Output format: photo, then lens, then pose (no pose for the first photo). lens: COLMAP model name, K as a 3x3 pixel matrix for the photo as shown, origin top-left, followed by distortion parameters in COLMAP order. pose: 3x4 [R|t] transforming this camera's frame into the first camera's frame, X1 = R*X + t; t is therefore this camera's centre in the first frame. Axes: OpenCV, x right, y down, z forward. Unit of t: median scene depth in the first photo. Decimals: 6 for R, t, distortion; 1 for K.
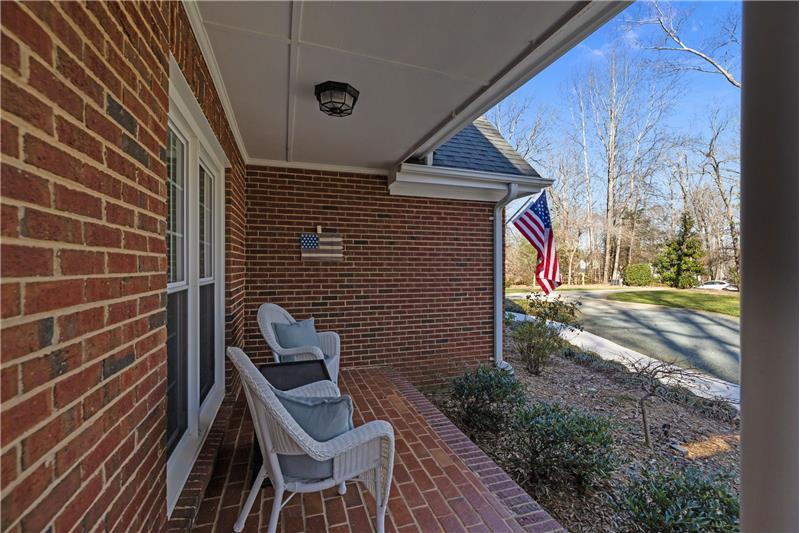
lens RADIAL K [[344.9, 0, 399.9], [0, 344.9, 263.2], [0, 0, 1]] dist [0.000337, -0.000148]
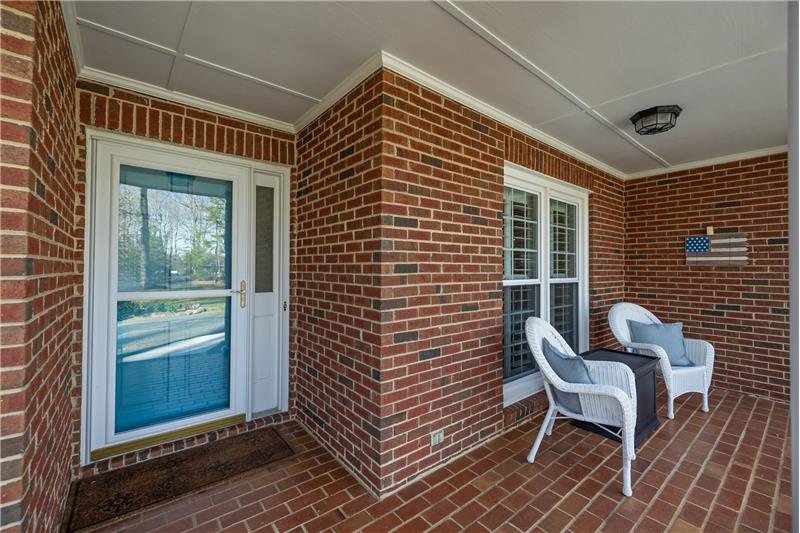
lens RADIAL K [[344.9, 0, 399.9], [0, 344.9, 263.2], [0, 0, 1]] dist [0.000337, -0.000148]
pose [[0.359250, -0.009306, -0.933195, 0.337717], [0.000375, 0.999952, -0.009827, -0.003433], [0.933241, 0.003180, 0.359236, -0.096367]]
